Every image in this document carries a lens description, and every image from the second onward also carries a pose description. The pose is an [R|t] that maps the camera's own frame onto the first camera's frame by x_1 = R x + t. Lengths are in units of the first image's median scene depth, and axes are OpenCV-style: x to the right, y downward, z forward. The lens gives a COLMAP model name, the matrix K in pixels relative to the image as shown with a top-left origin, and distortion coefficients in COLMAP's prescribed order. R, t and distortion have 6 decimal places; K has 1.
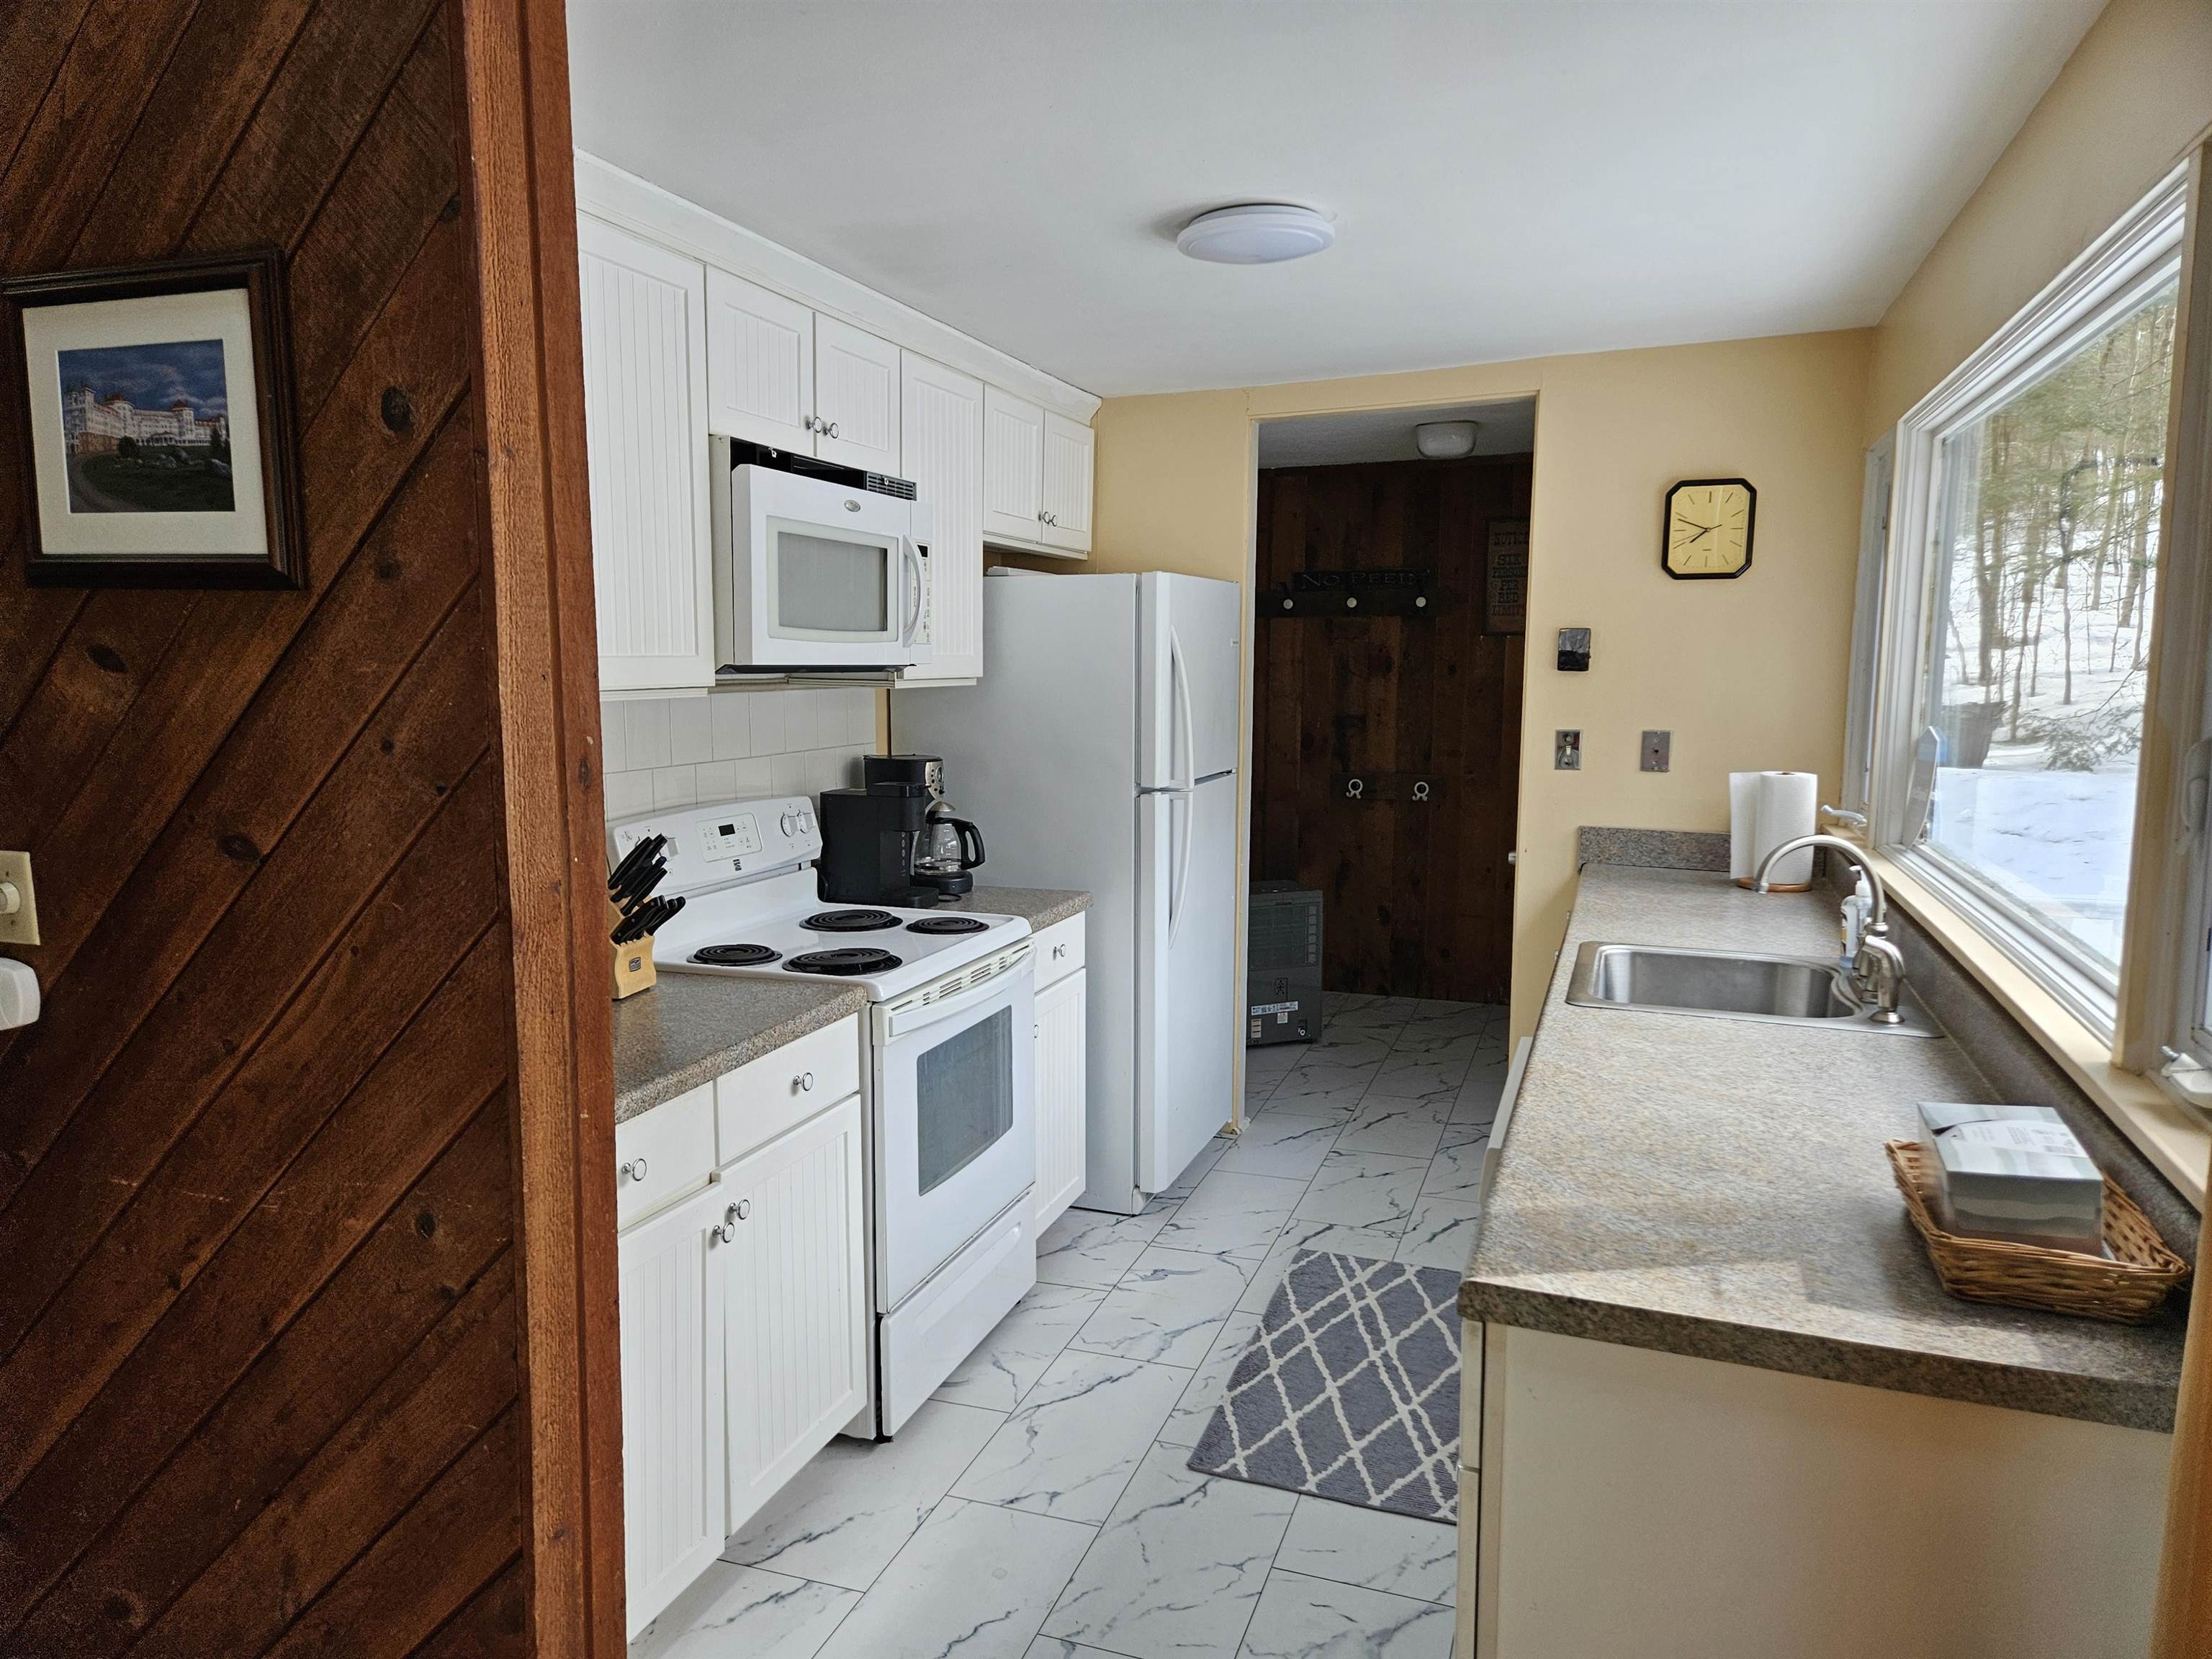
lens RADIAL K [[1473.2, 0, 1103.7], [0, 1473.2, 838.7], [0, 0, 1]] dist [0.077169, -0.064004]
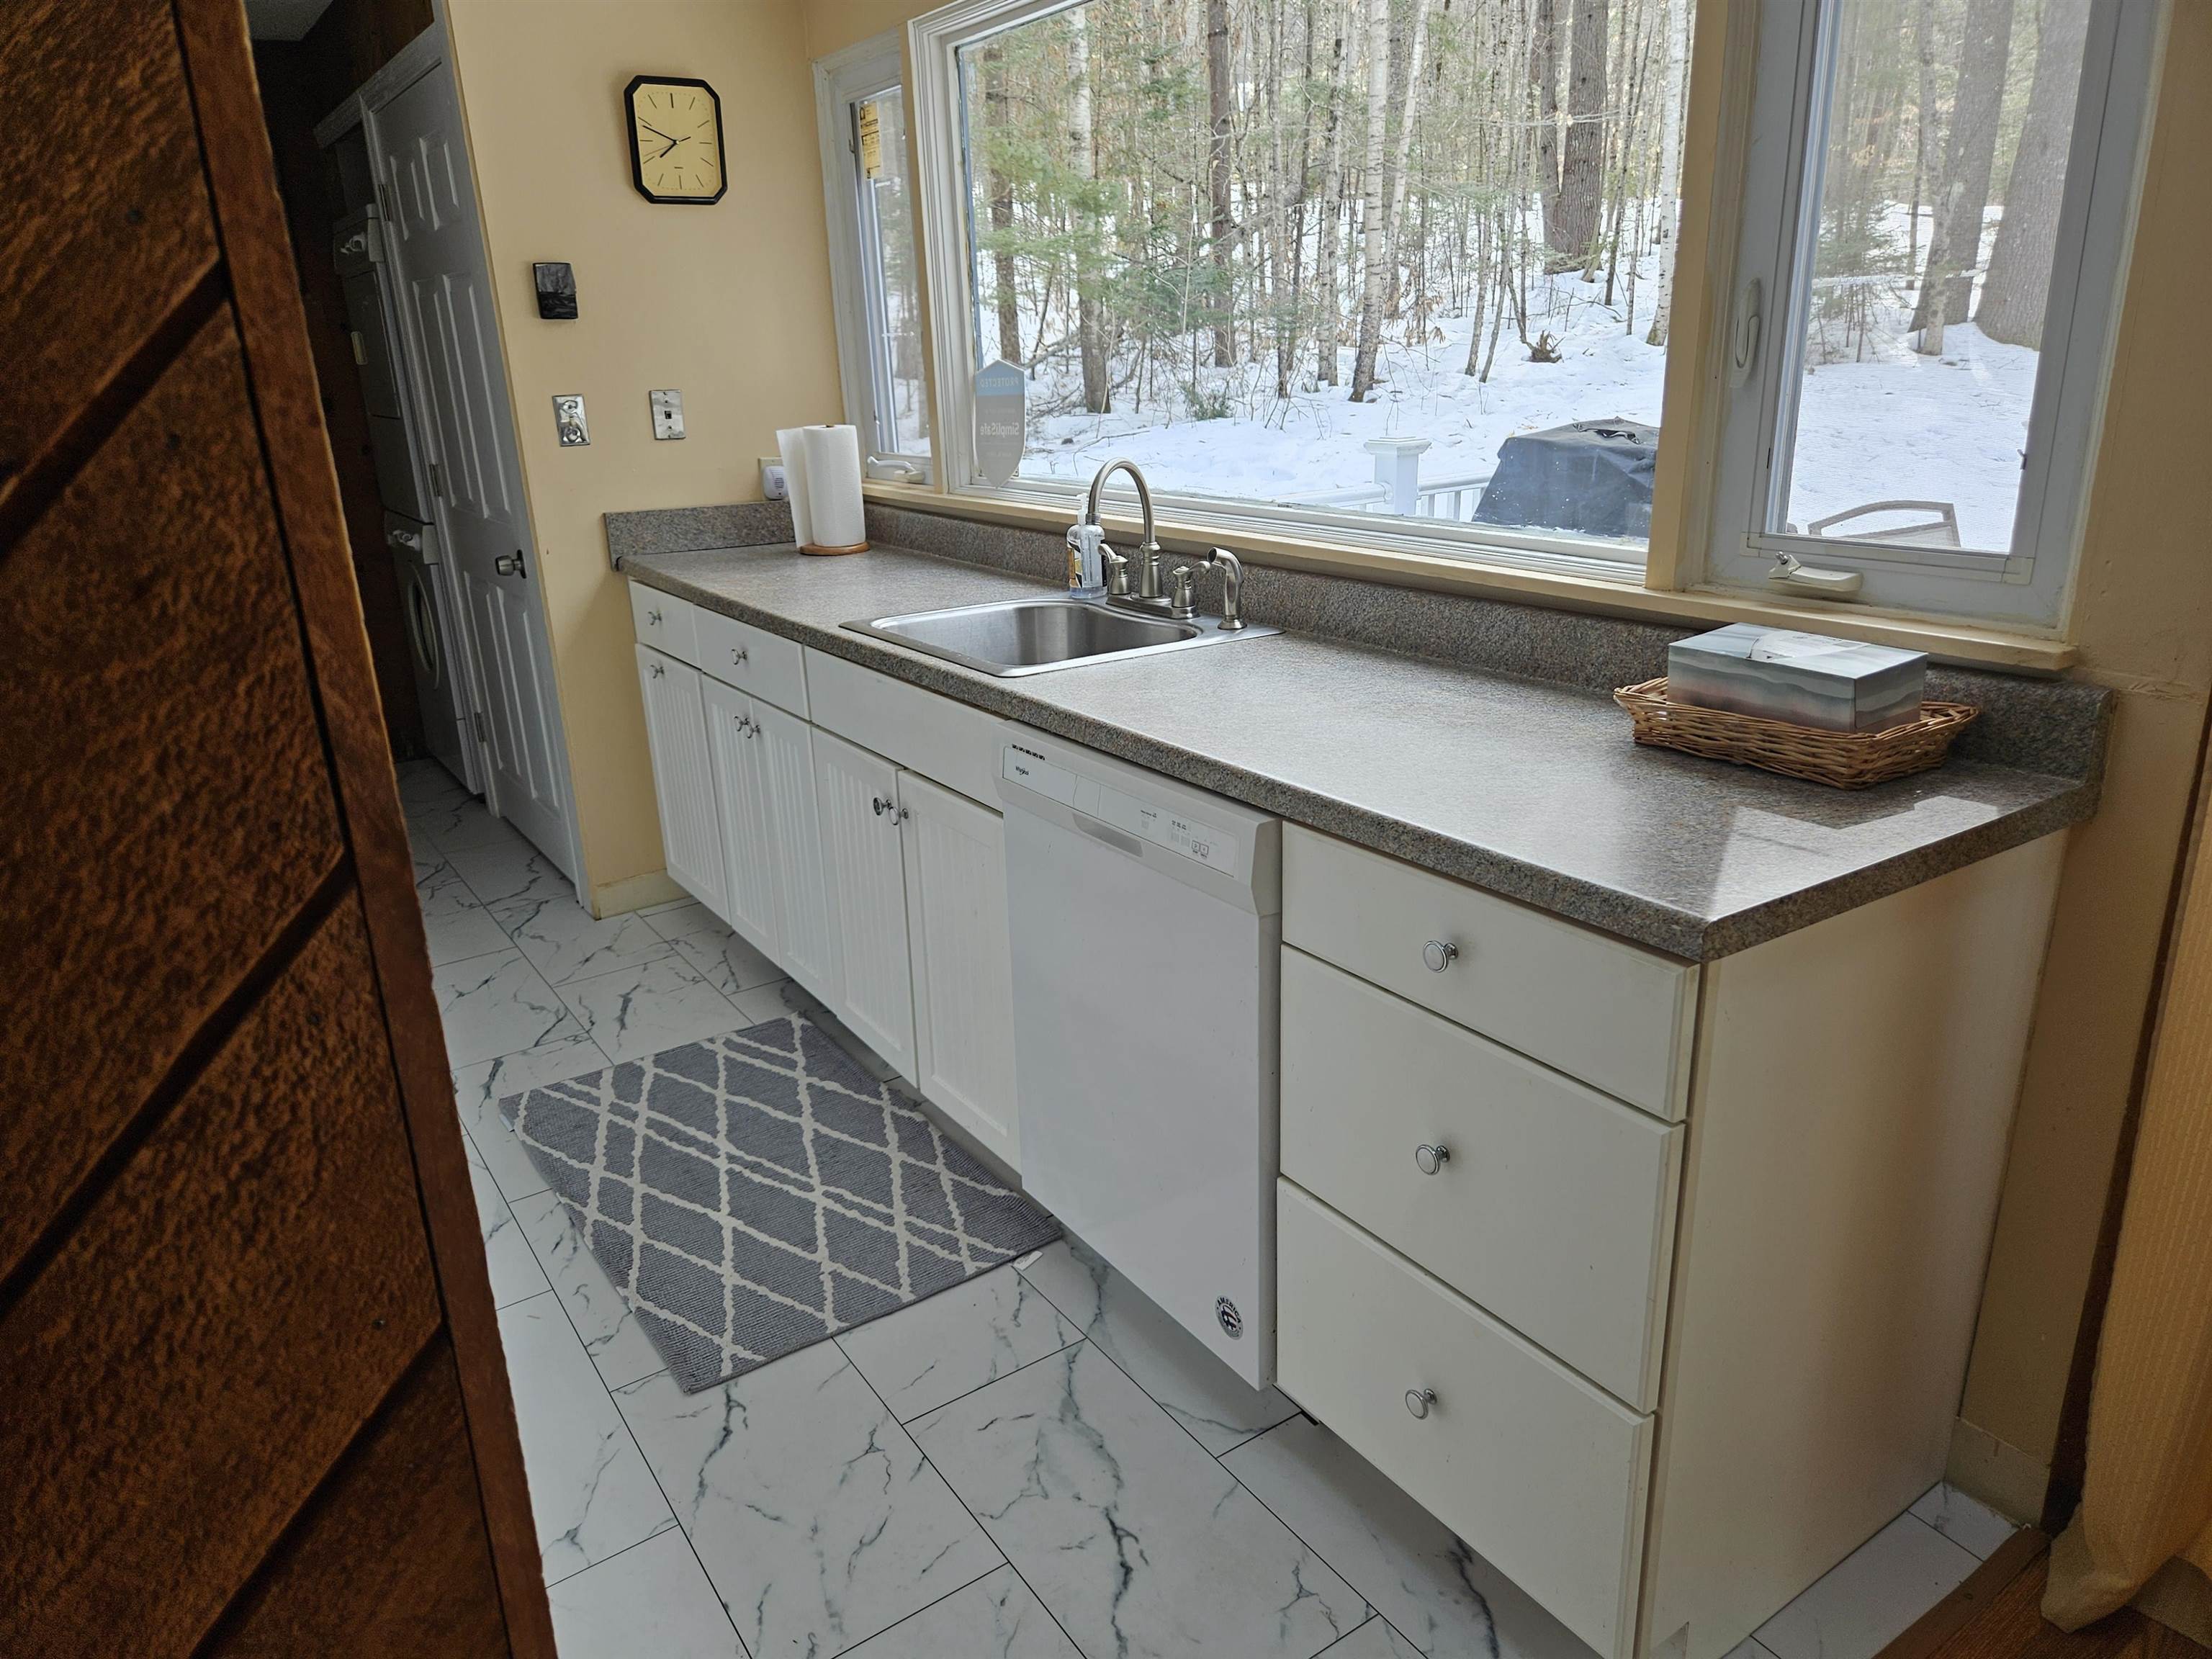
lens RADIAL K [[1473.2, 0, 1091.8], [0, 1473.2, 832.1], [0, 0, 1]] dist [0.077169, -0.064004]
pose [[0.593147, -0.278502, 0.755390, -0.279020], [0.136903, 0.959488, 0.246251, -0.006903], [-0.793369, -0.042648, 0.607245, 0.350357]]
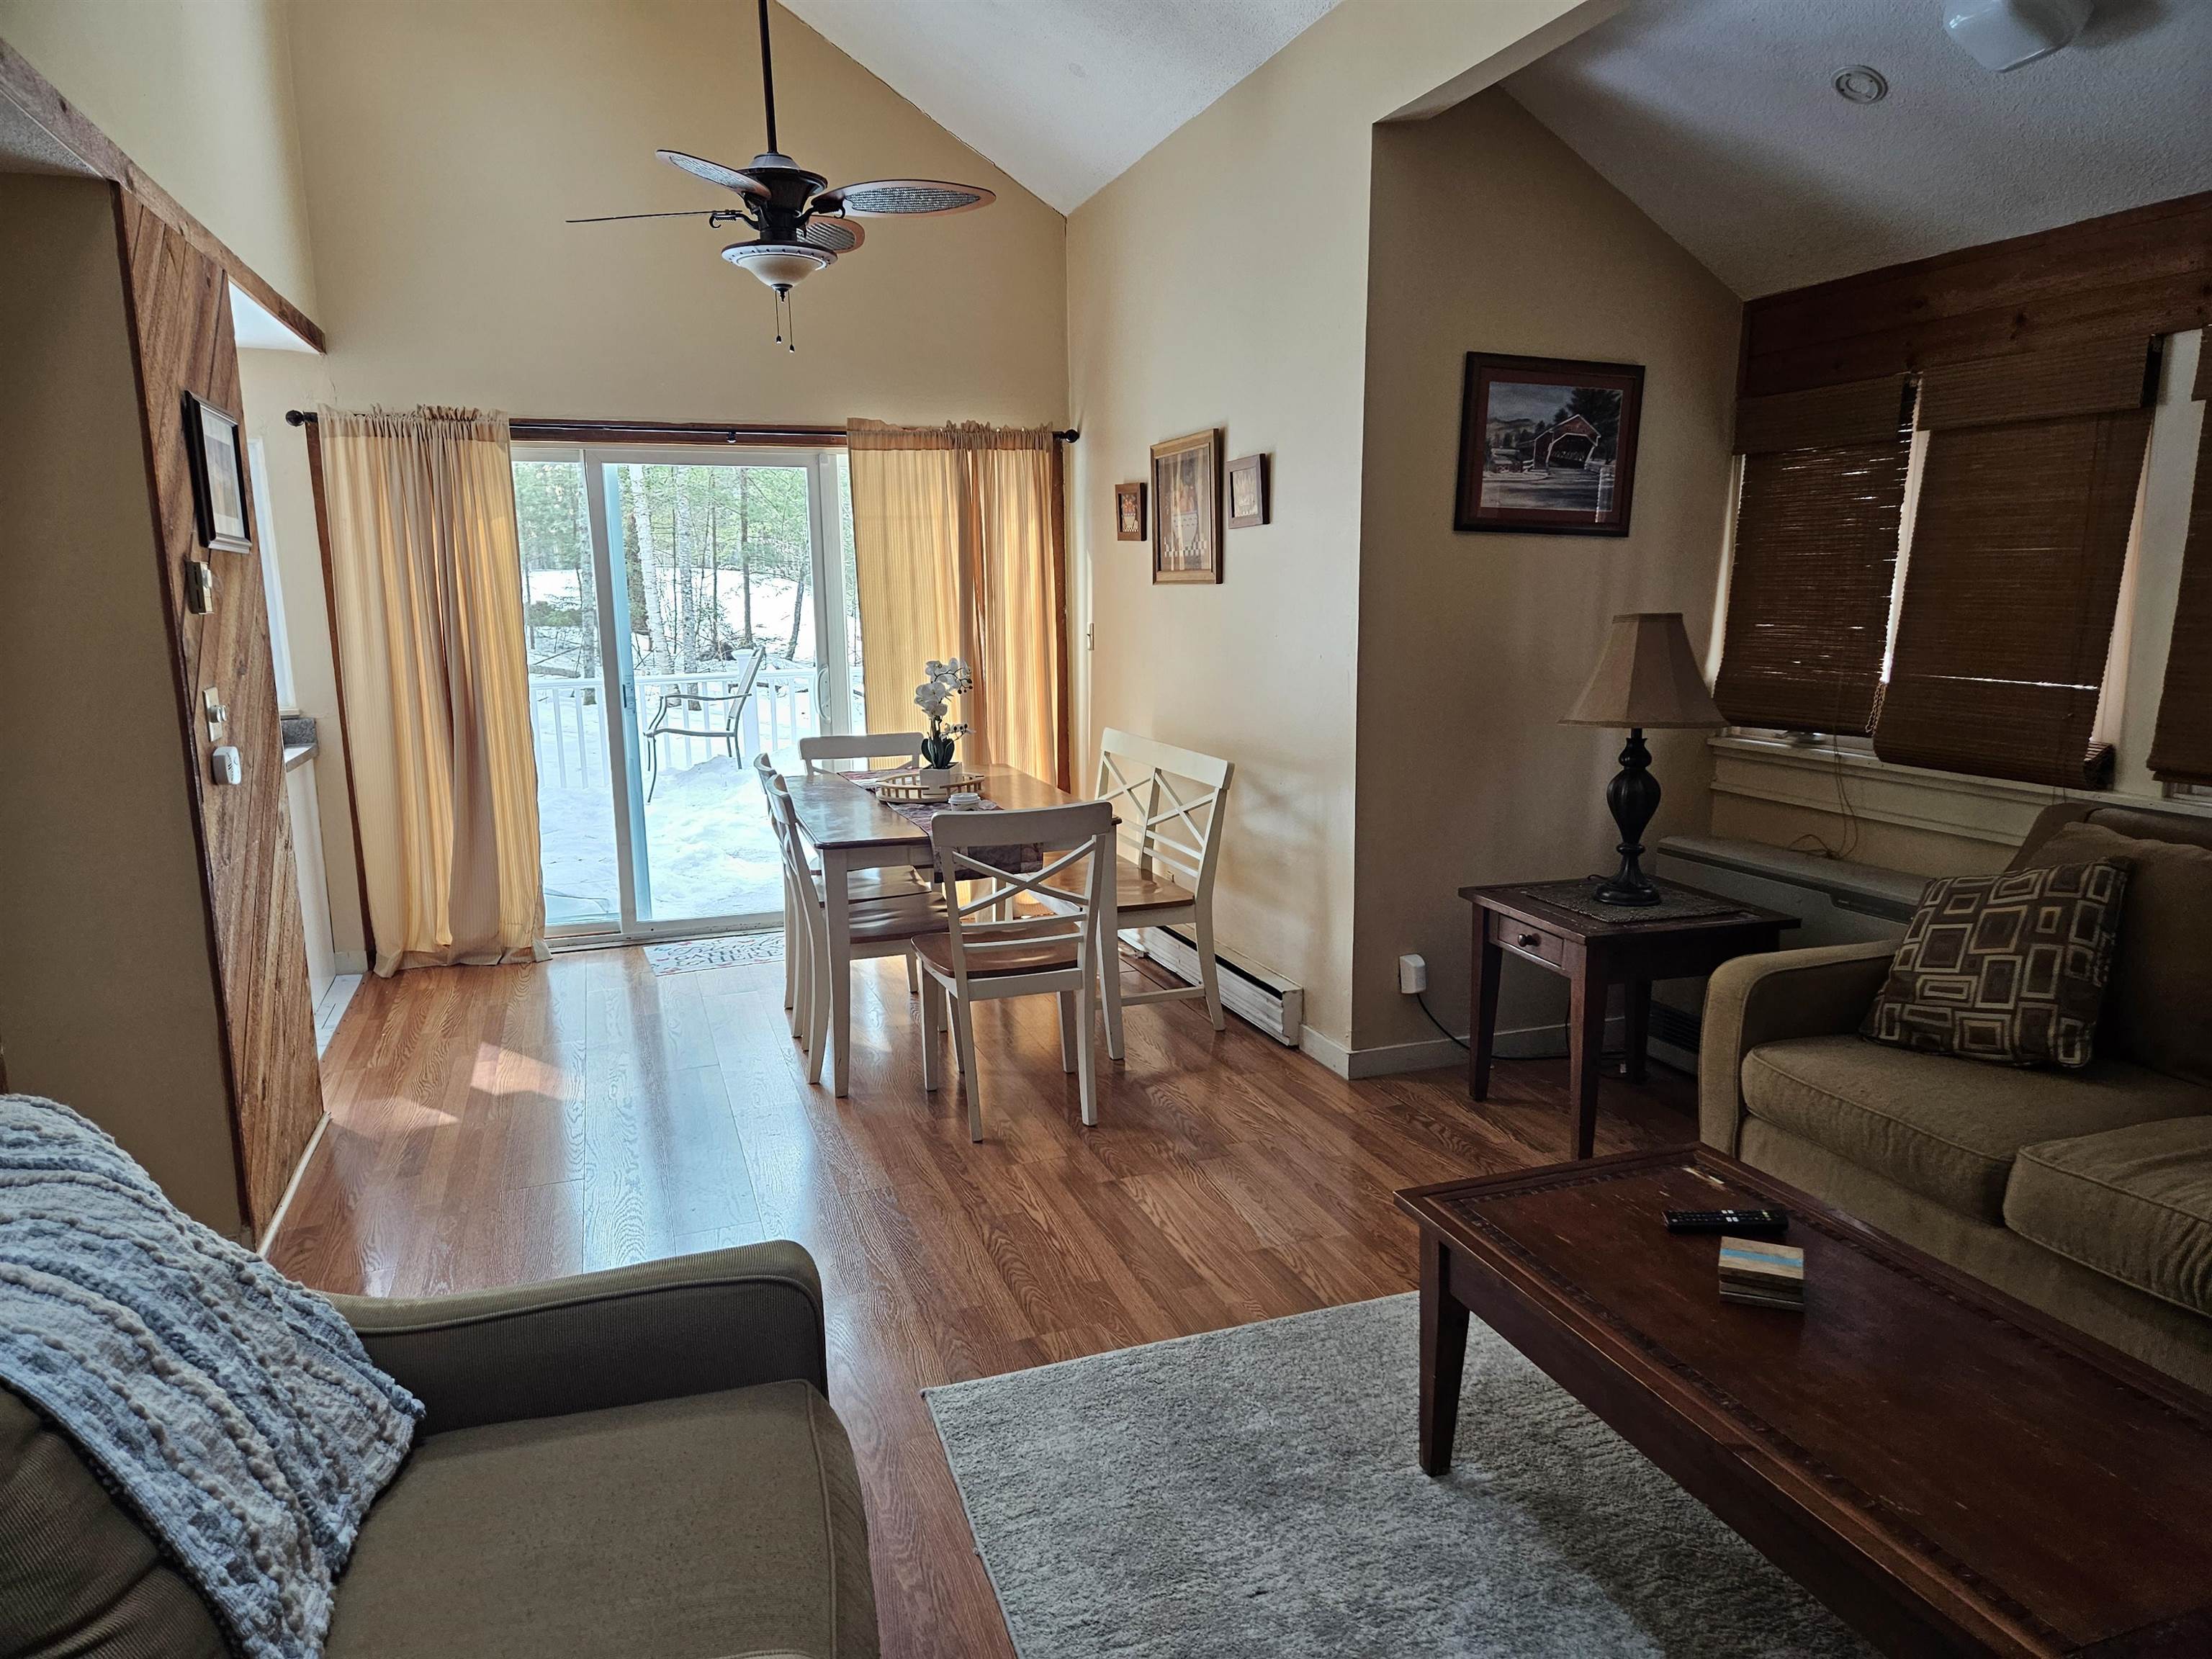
lens RADIAL K [[1473.2, 0, 1092.8], [0, 1473.2, 834.0], [0, 0, 1]] dist [0.077169, -0.064004]
pose [[-0.629736, -0.124632, 0.766746, -1.686387], [0.112716, 0.961939, 0.248934, -0.093622], [-0.768588, 0.243187, -0.591720, 0.765030]]
